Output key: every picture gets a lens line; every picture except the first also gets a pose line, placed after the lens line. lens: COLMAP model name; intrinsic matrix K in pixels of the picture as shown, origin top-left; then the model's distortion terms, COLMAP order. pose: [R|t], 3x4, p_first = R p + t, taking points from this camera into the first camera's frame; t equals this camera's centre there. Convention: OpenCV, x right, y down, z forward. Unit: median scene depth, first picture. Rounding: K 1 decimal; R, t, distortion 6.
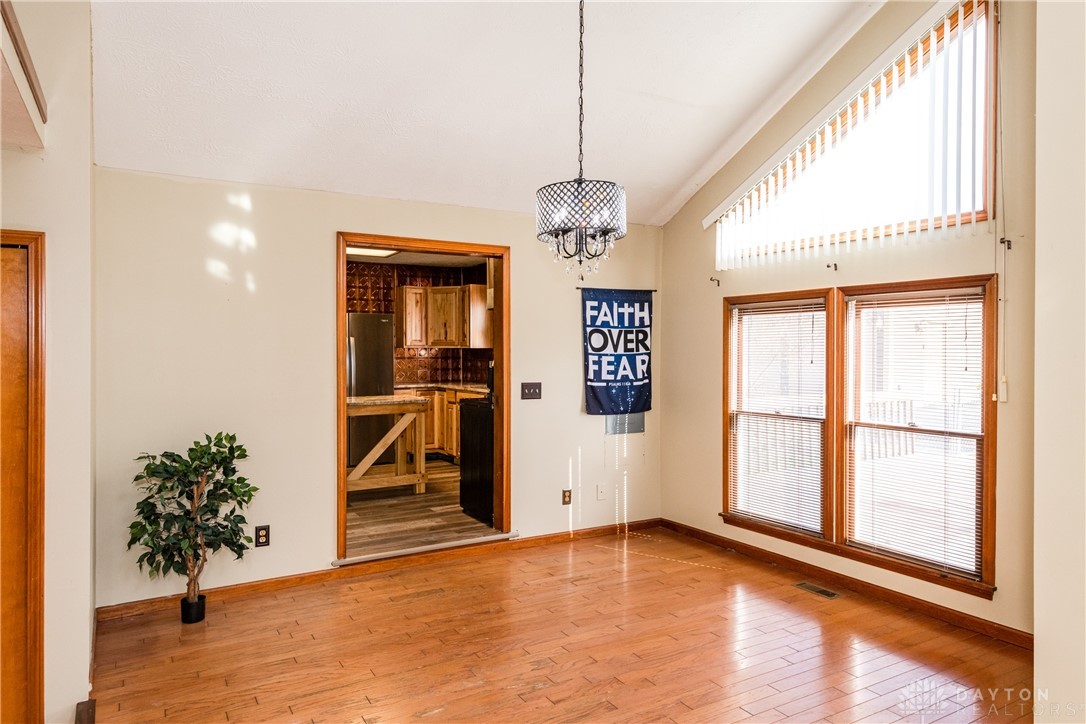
lens RADIAL K [[682.4, 0, 540.5], [0, 682.4, 353.0], [0, 0, 1]] dist [0.033610, -0.010596]
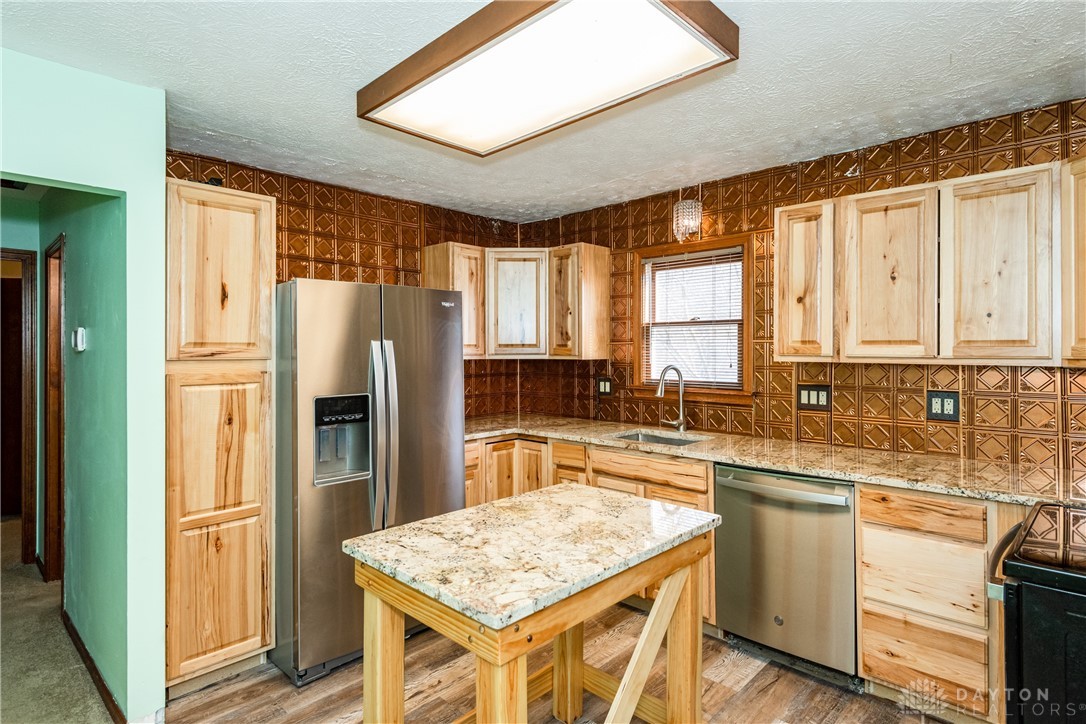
lens RADIAL K [[575.6, 0, 551.1], [0, 575.6, 349.0], [0, 0, 1]] dist [0.014616, -0.006792]
pose [[0.962389, -0.002031, 0.271669, -0.389080], [0.003110, 0.999989, -0.003541, -0.022512], [-0.271659, 0.004252, 0.962384, 0.874712]]
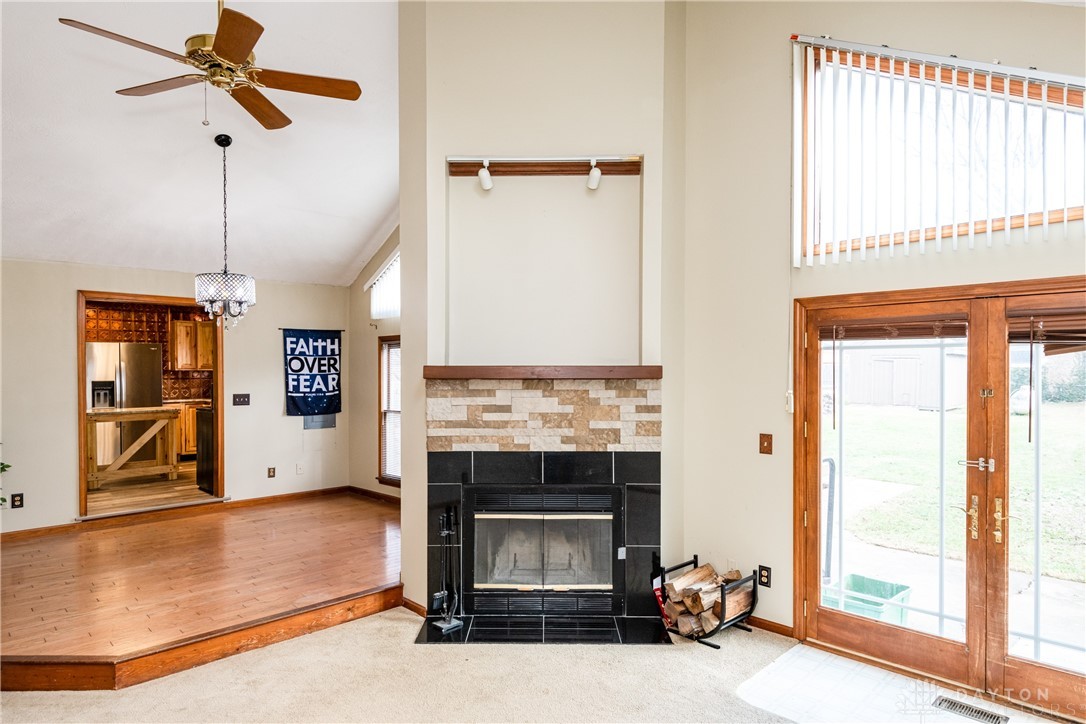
lens RADIAL K [[626.0, 0, 546.5], [0, 626.0, 370.7], [0, 0, 1]] dist [0.000503, -0.004408]
pose [[0.968615, -0.005058, 0.248513, 0.271320], [0.006282, 0.999972, -0.004131, 0.003164], [-0.248485, 0.005563, 0.968620, -0.430206]]
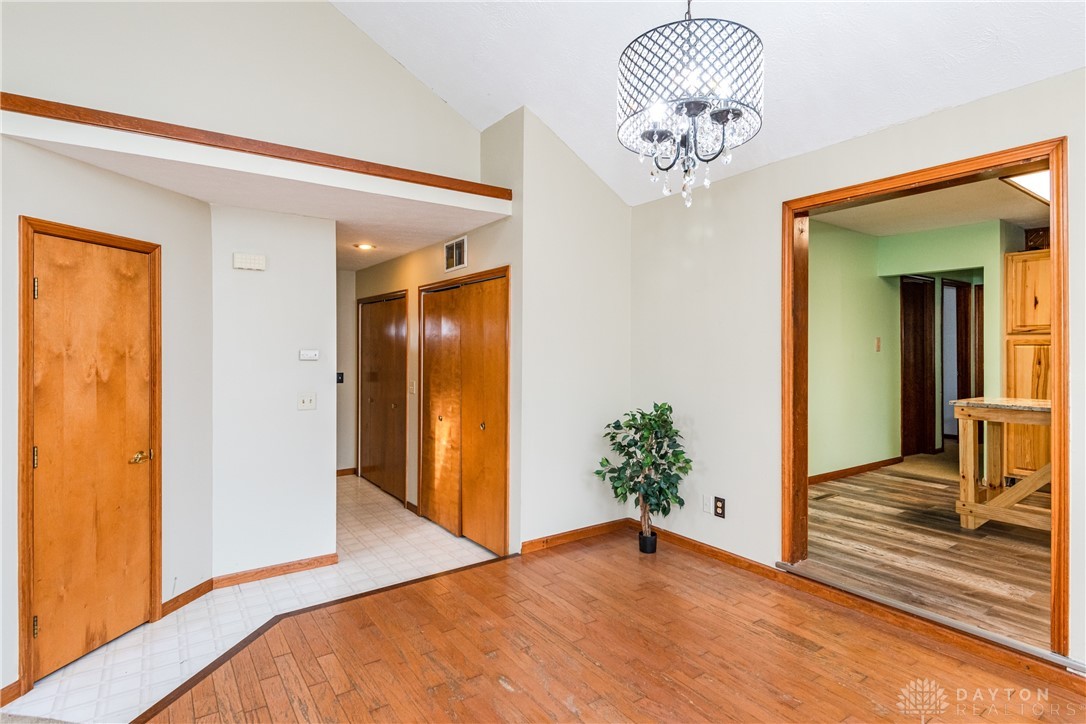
lens RADIAL K [[567.9, 0, 562.9], [0, 567.9, 347.7], [0, 0, 1]] dist [0.014309, -0.003852]
pose [[0.097676, -0.004360, -0.995209, 0.349779], [-0.008847, 0.999947, -0.005249, 0.019271], [0.995179, 0.009318, 0.097632, 0.516308]]
